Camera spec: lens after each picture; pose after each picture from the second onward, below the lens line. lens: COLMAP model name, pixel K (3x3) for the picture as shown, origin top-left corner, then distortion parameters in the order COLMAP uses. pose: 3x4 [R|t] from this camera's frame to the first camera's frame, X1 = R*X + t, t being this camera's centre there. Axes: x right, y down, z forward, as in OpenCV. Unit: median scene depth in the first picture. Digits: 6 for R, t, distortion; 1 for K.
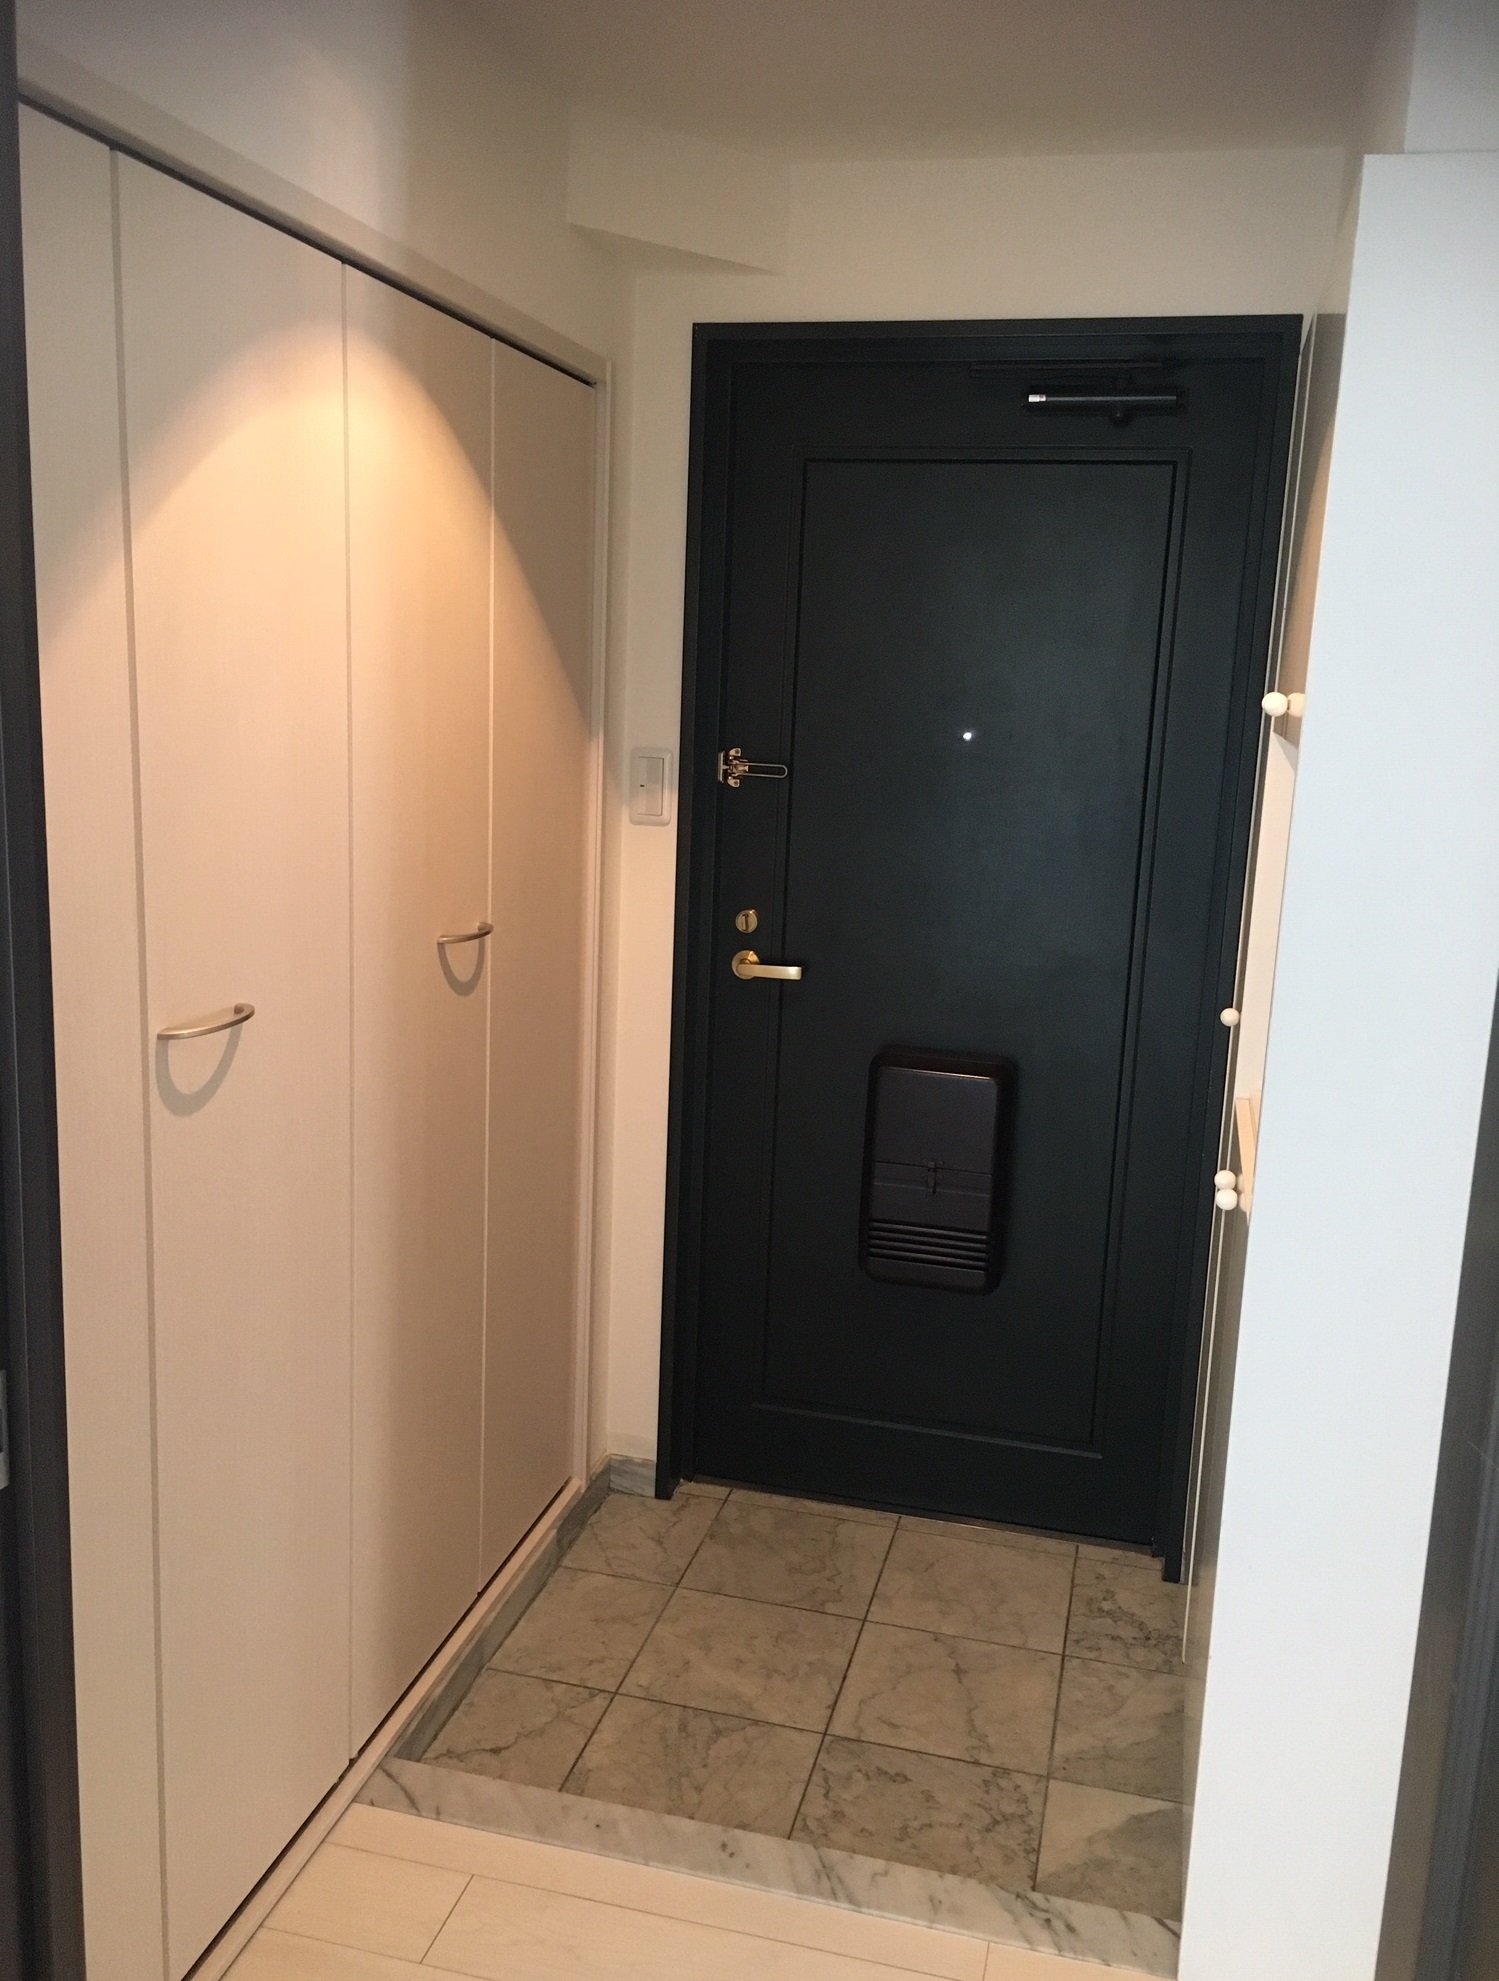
lens RADIAL K [[1671.7, 0, 747.1], [0, 1671.7, 988.7], [0, 0, 1]] dist [0.059894, -0.016059]
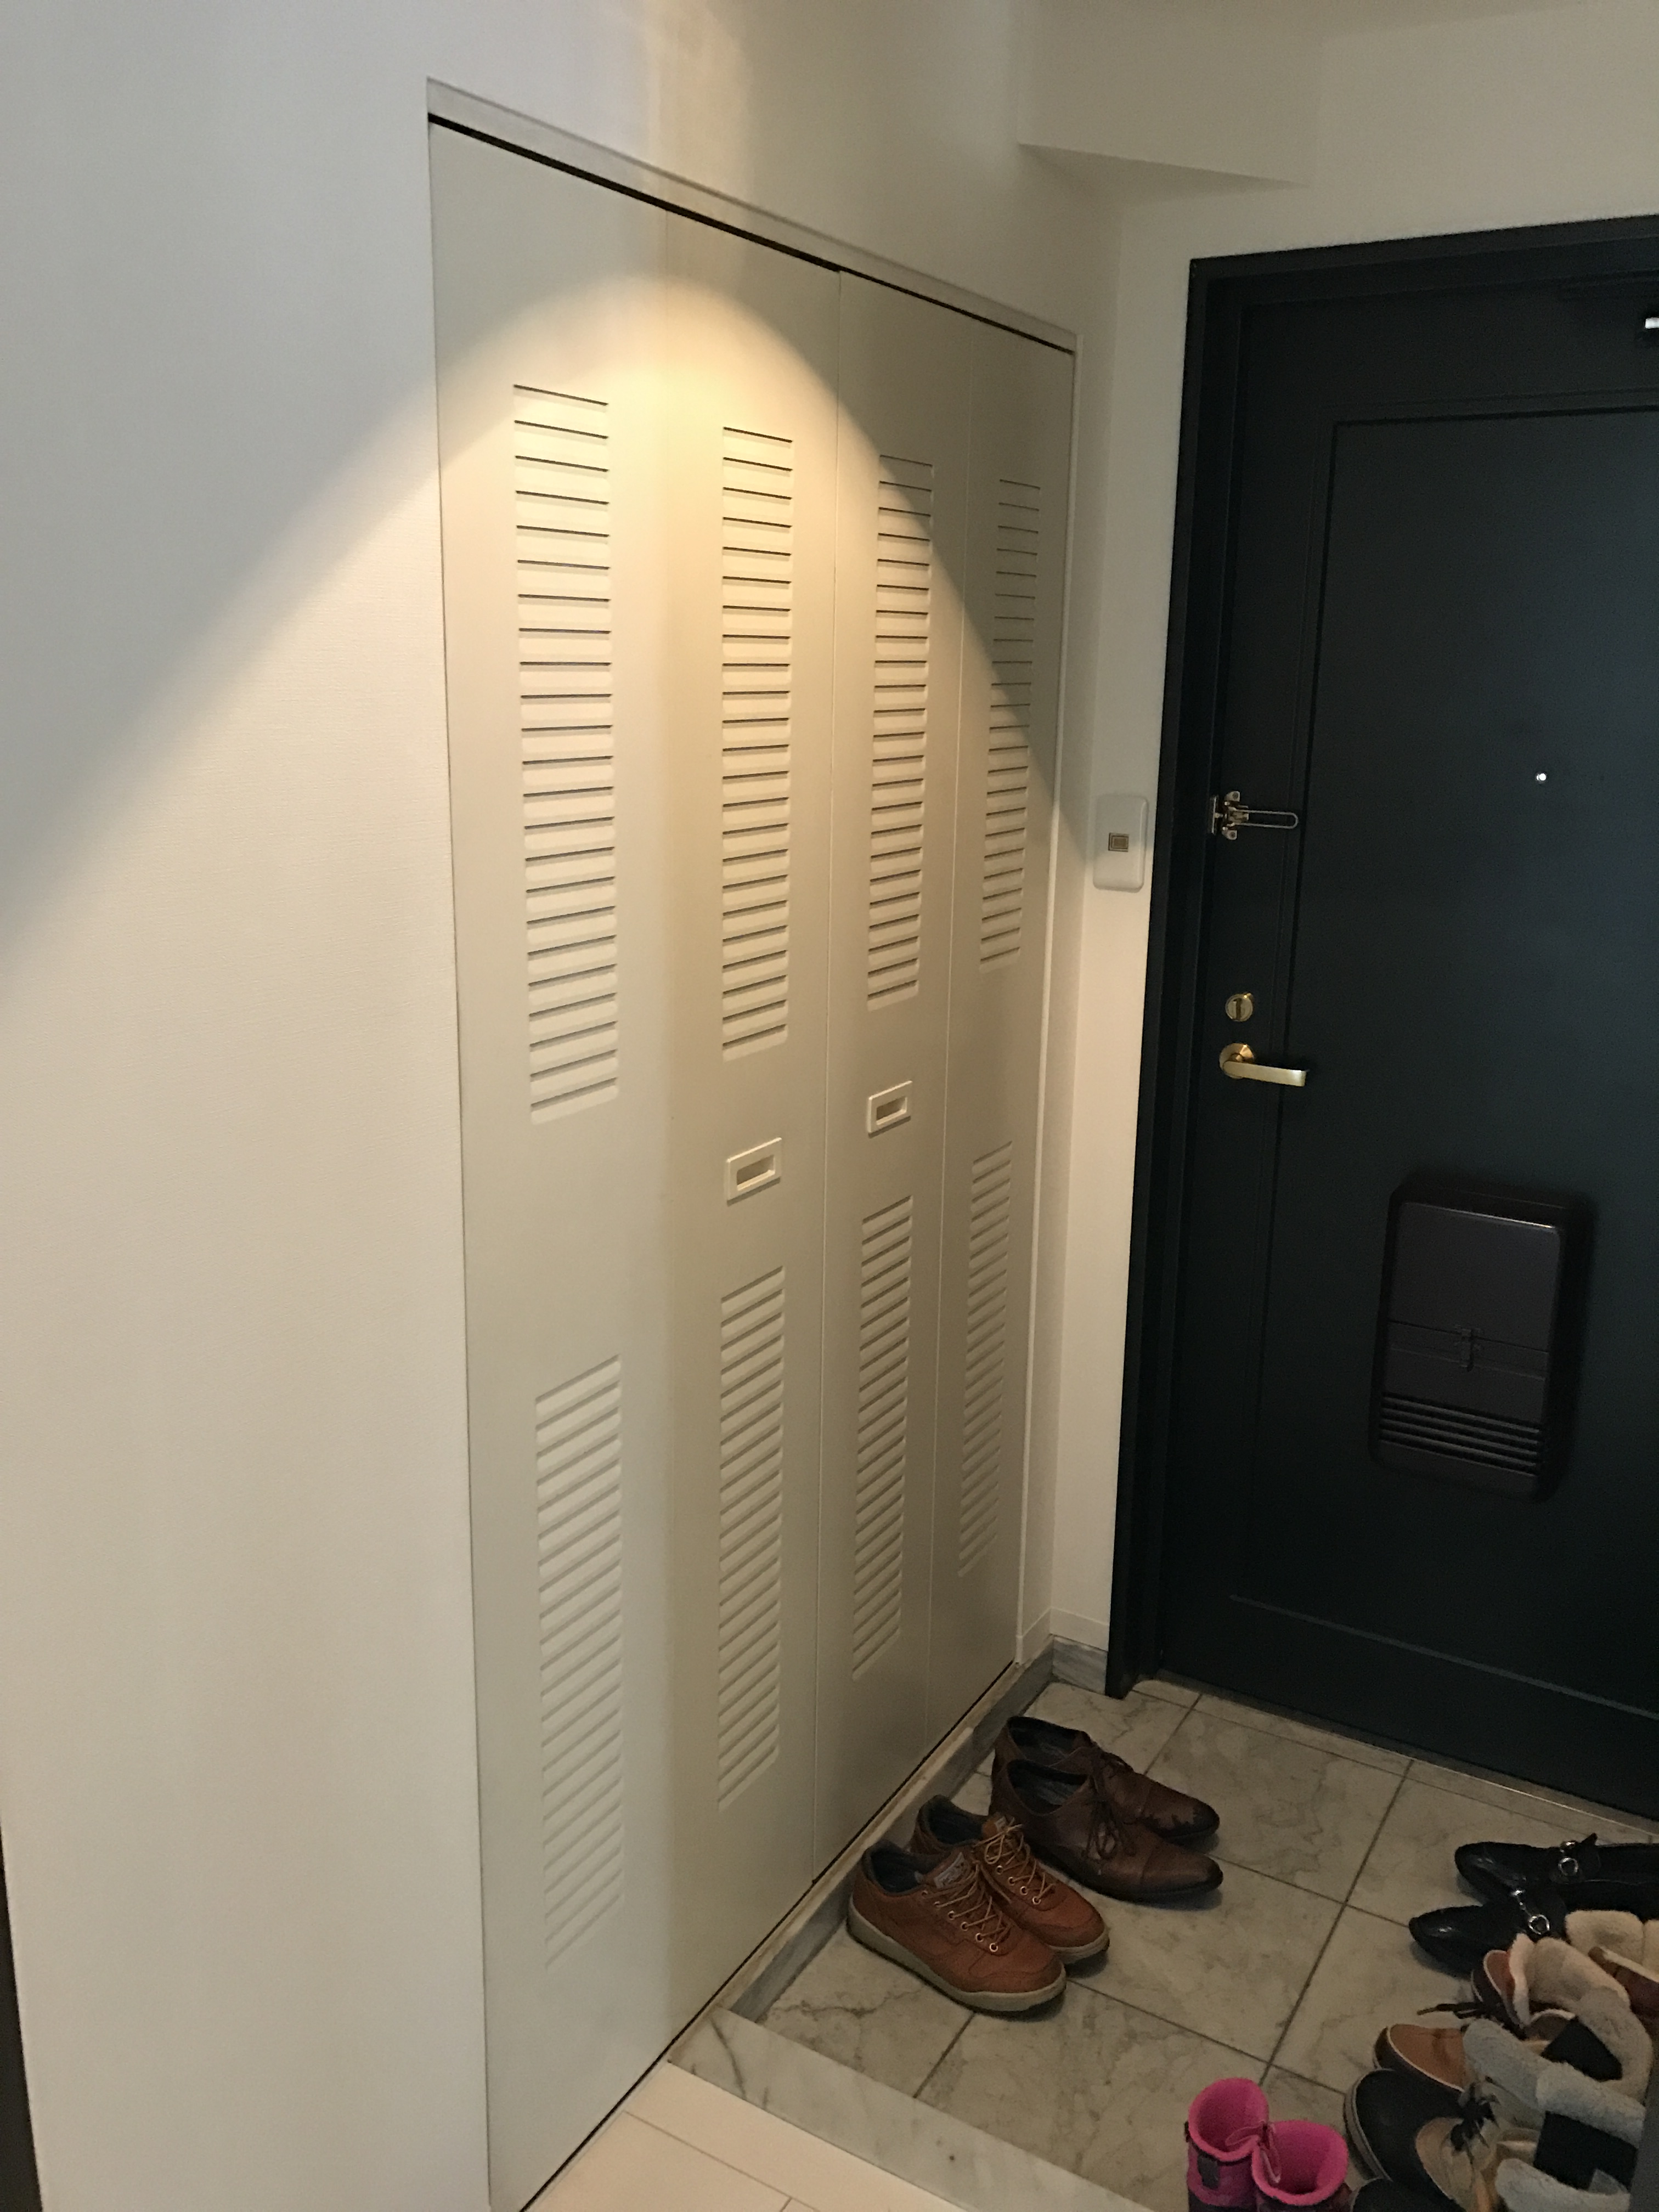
lens RADIAL K [[1798.8, 0, 847.1], [0, 1798.8, 1066.3], [0, 0, 1]] dist [-0.000682, 0.044061]
pose [[0.962335, 0.040523, -0.268829, 0.053979], [-0.032128, 0.998851, 0.035555, -0.038731], [0.269961, -0.025579, 0.962532, 0.125001]]
